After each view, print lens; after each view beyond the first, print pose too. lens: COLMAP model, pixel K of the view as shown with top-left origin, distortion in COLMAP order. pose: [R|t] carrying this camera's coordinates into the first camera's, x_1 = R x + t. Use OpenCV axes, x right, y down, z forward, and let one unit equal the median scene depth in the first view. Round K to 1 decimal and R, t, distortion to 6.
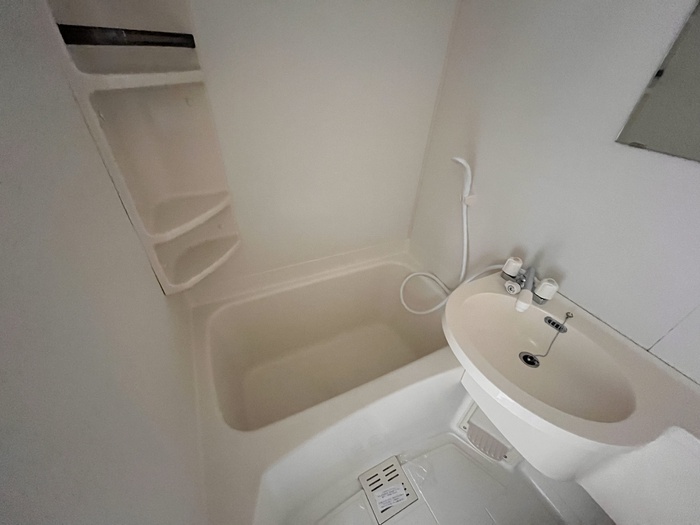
lens RADIAL K [[284.1, 0, 350.0], [0, 284.1, 262.5], [0, 0, 1]] dist [-0.001306, -0.000105]
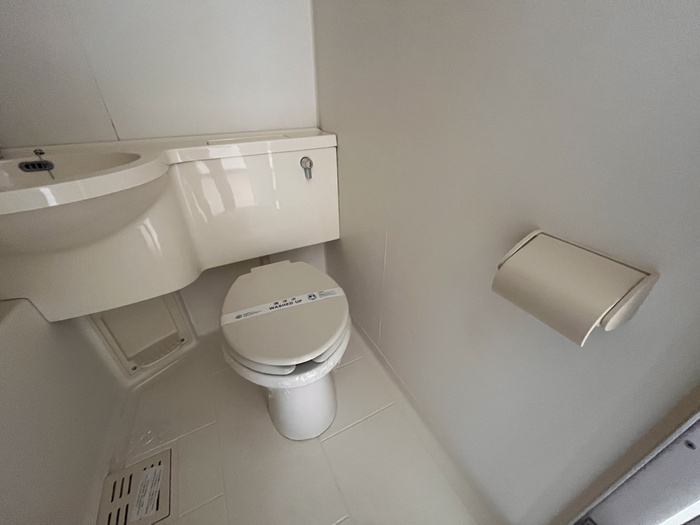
lens RADIAL K [[284.1, 0, 350.0], [0, 284.1, 262.5], [0, 0, 1]] dist [-0.001306, -0.000105]
pose [[-0.007612, -0.575868, 0.817508, -0.127445], [0.605667, 0.647859, 0.462003, 0.520965], [-0.795682, 0.498654, 0.343852, 0.096919]]
